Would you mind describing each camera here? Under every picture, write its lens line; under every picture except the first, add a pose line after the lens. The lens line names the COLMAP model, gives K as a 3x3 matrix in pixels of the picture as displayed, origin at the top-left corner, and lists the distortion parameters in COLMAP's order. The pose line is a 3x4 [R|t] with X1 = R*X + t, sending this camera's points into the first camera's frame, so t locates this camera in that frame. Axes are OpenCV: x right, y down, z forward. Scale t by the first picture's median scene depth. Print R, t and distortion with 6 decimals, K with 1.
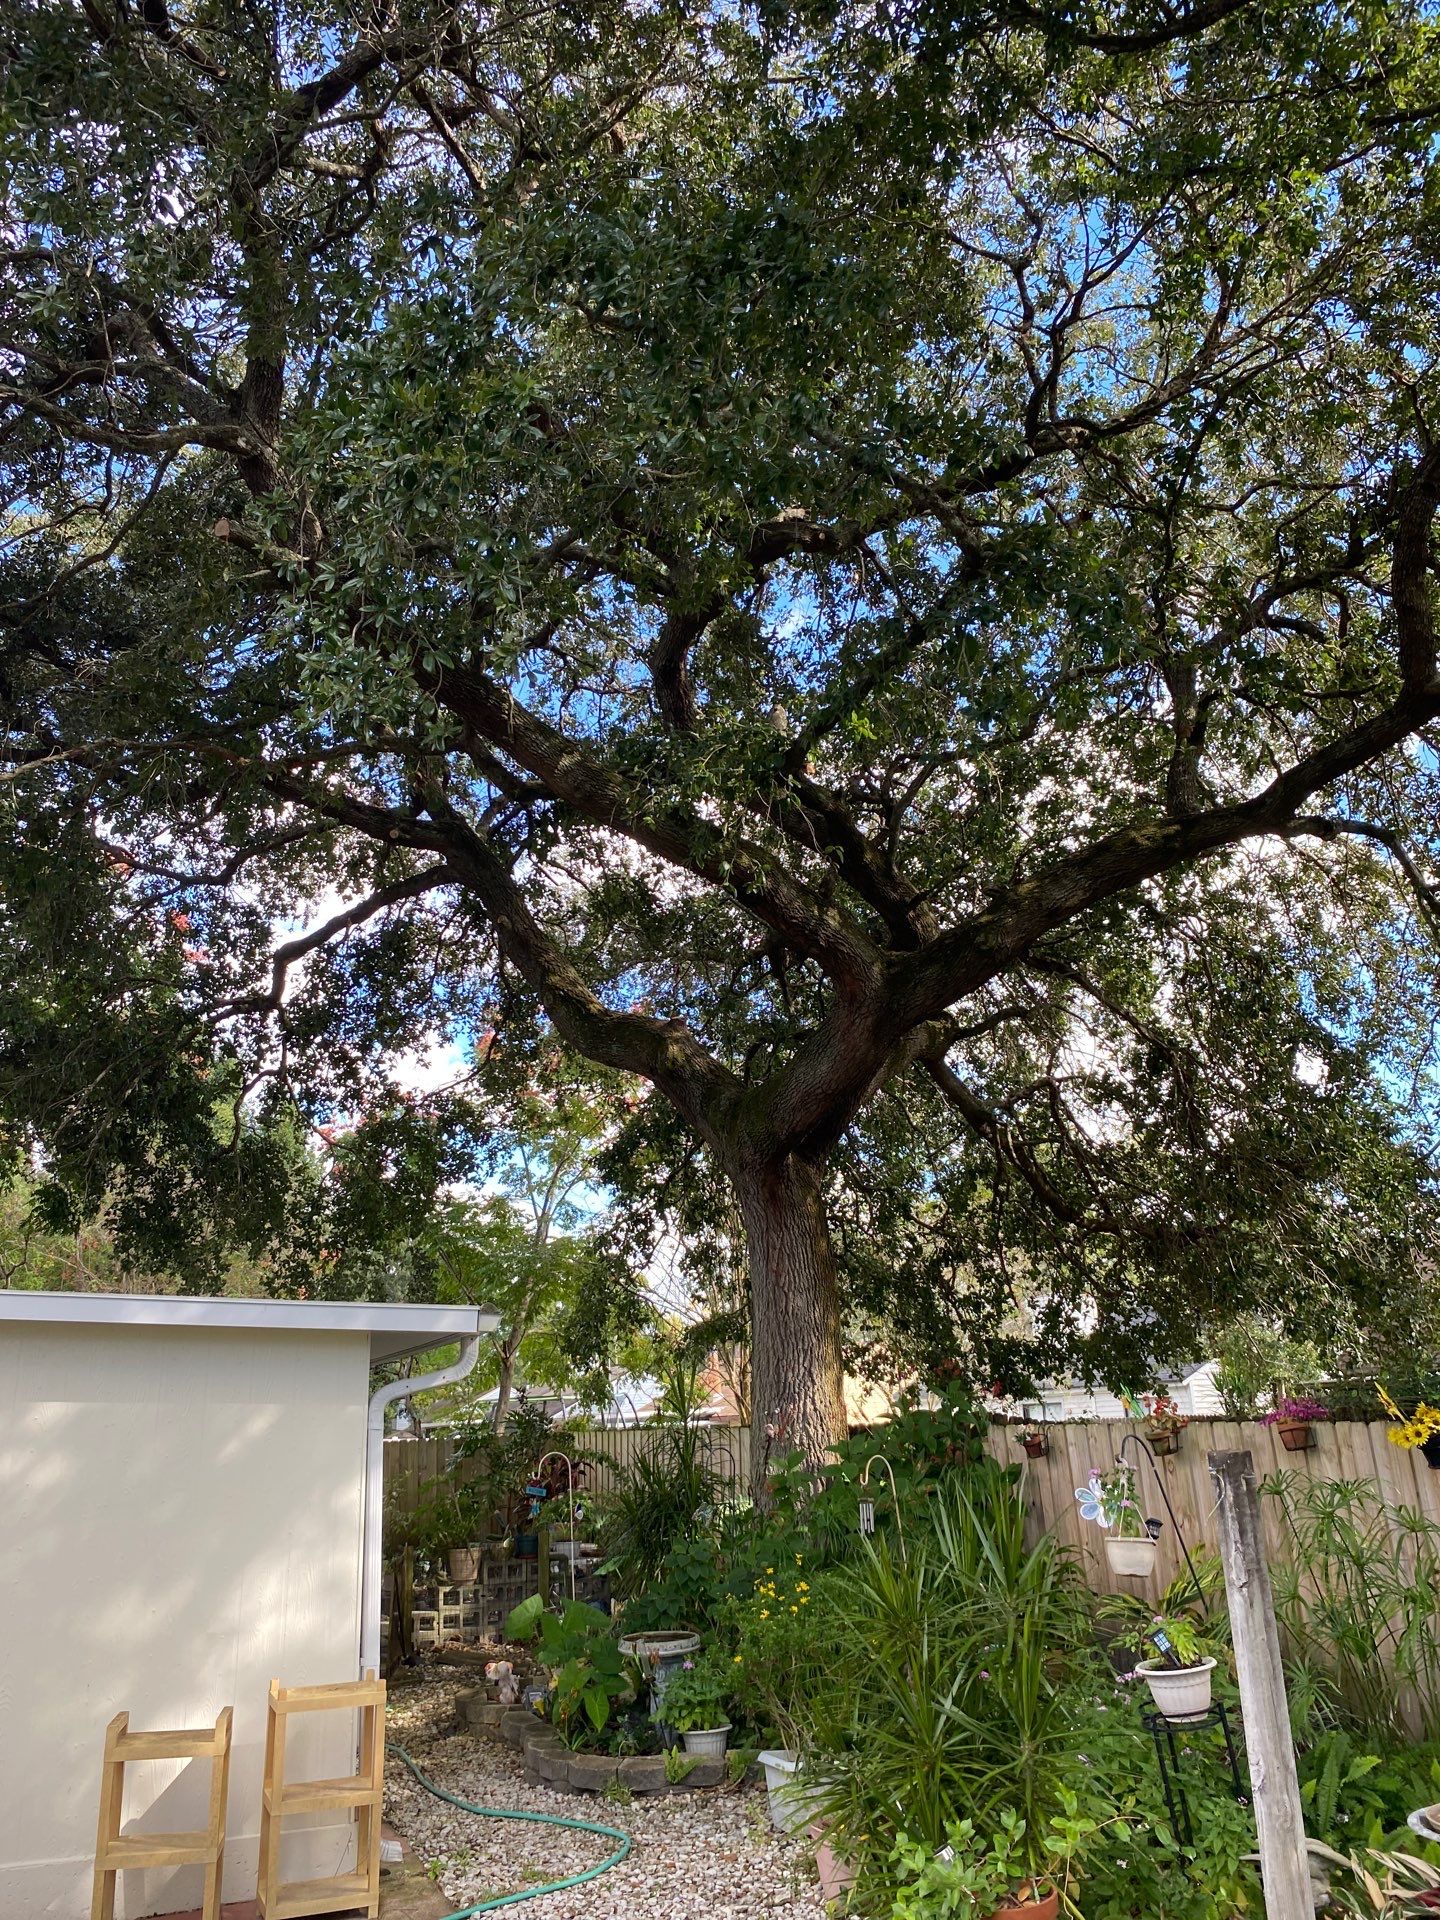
lens RADIAL K [[1473.4, 0, 720.2], [0, 1473.4, 956.2], [0, 0, 1]] dist [0.036471, -0.056752]
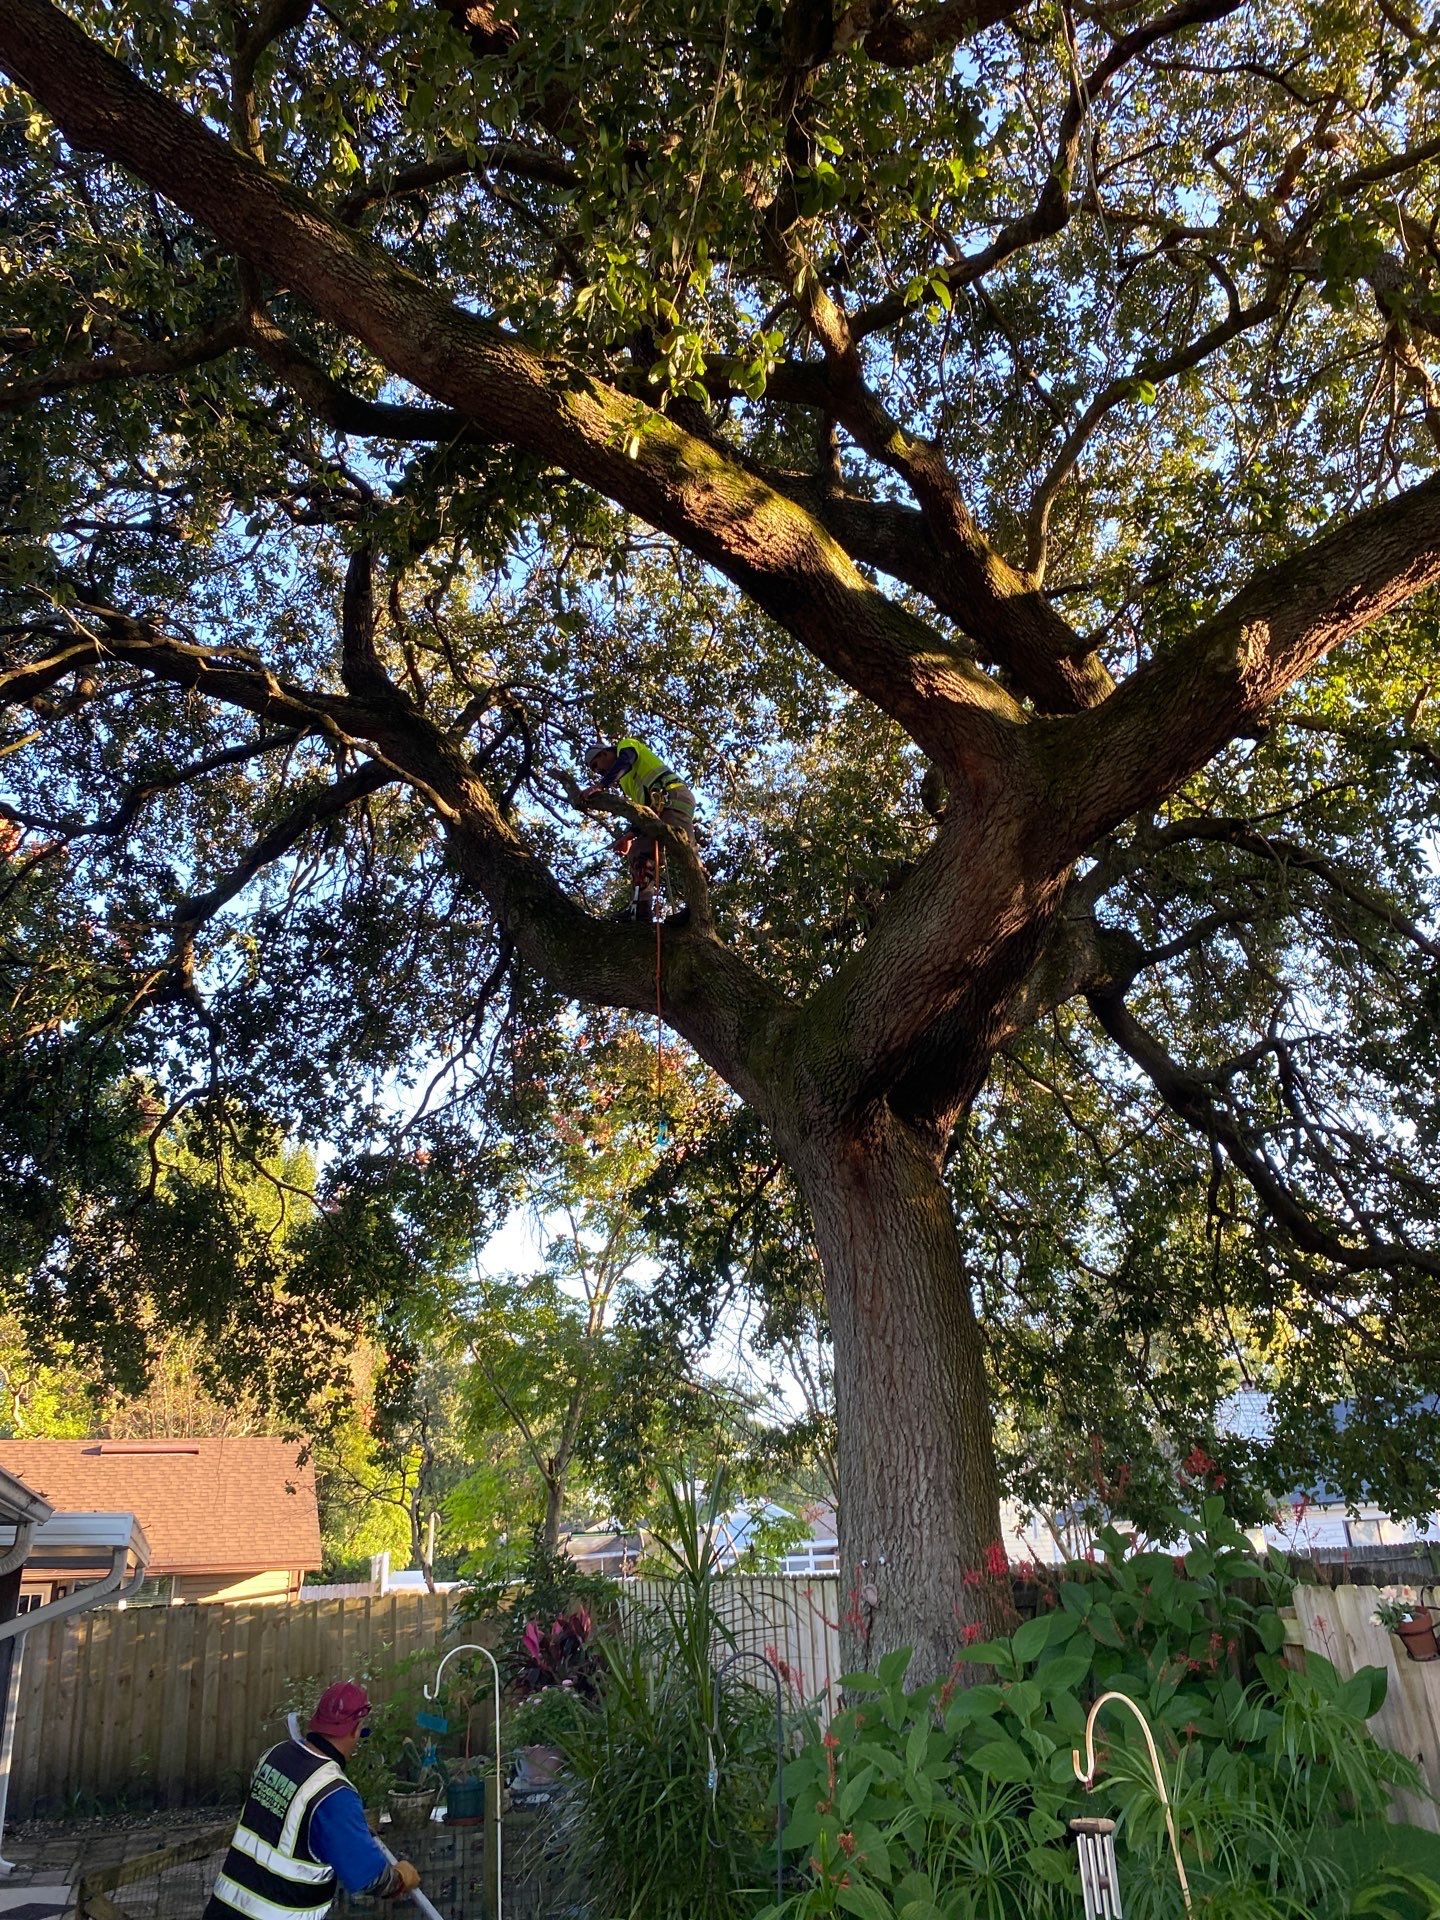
lens RADIAL K [[1476.5, 0, 693.6], [0, 1476.5, 956.8], [0, 0, 1]] dist [0.014371, -0.008654]
pose [[0.994648, -0.043340, -0.093790, 0.019572], [0.035990, 0.996250, -0.078682, 0.079665], [0.096849, 0.074885, 0.992478, 0.271041]]
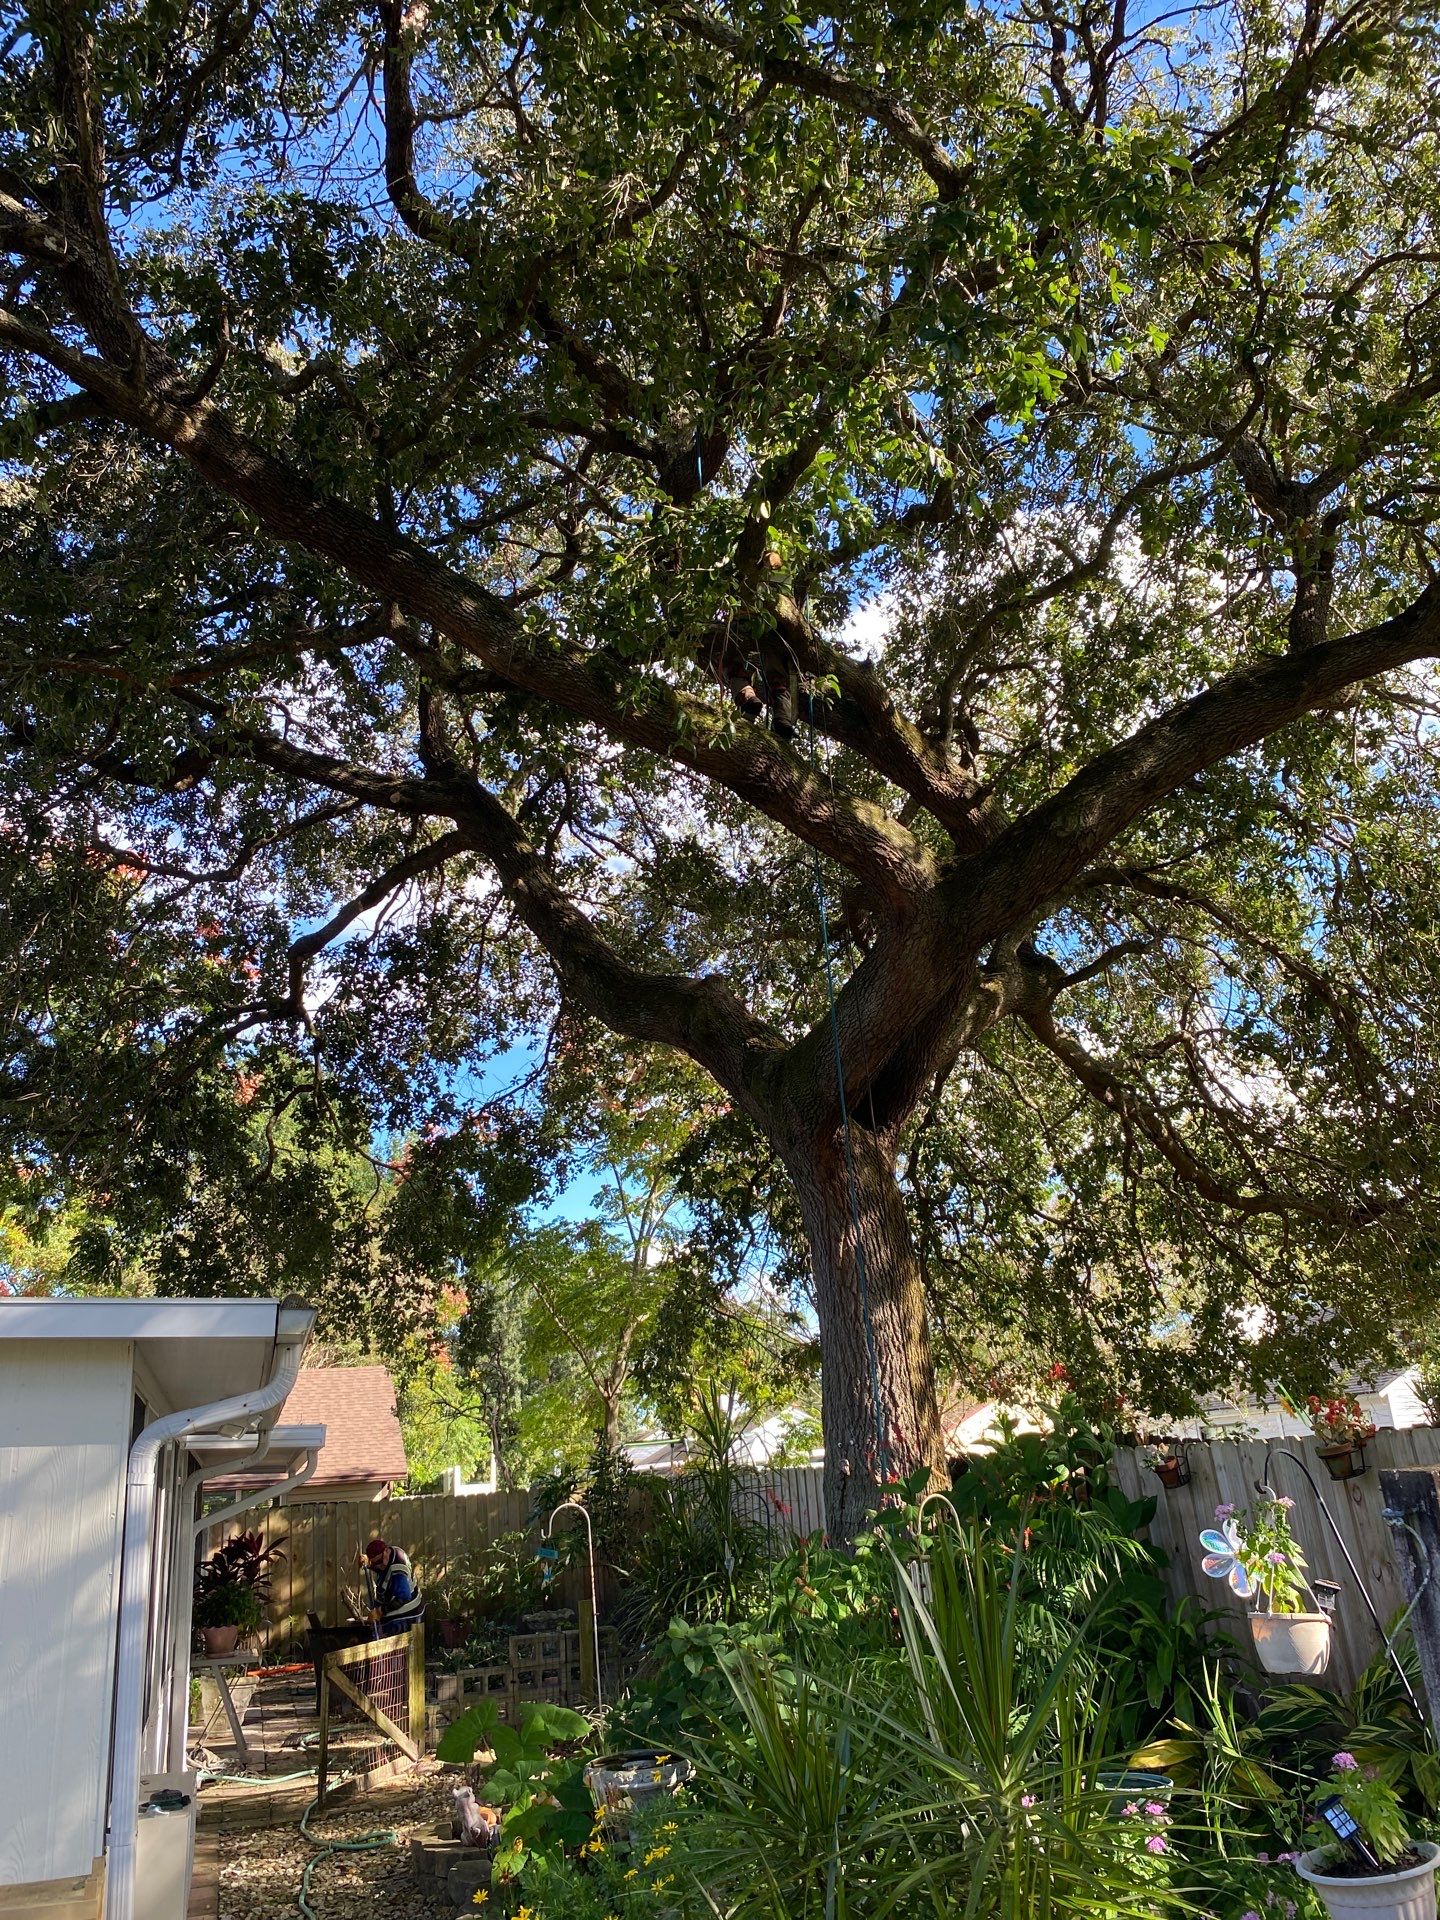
lens RADIAL K [[1479.1, 0, 722.5], [0, 1479.1, 954.4], [0, 0, 1]] dist [0.060257, -0.133251]
pose [[0.993123, -0.070486, -0.093477, 0.040078], [0.068193, 0.997293, -0.027504, 0.038530], [0.095162, 0.020941, 0.995241, 0.115818]]
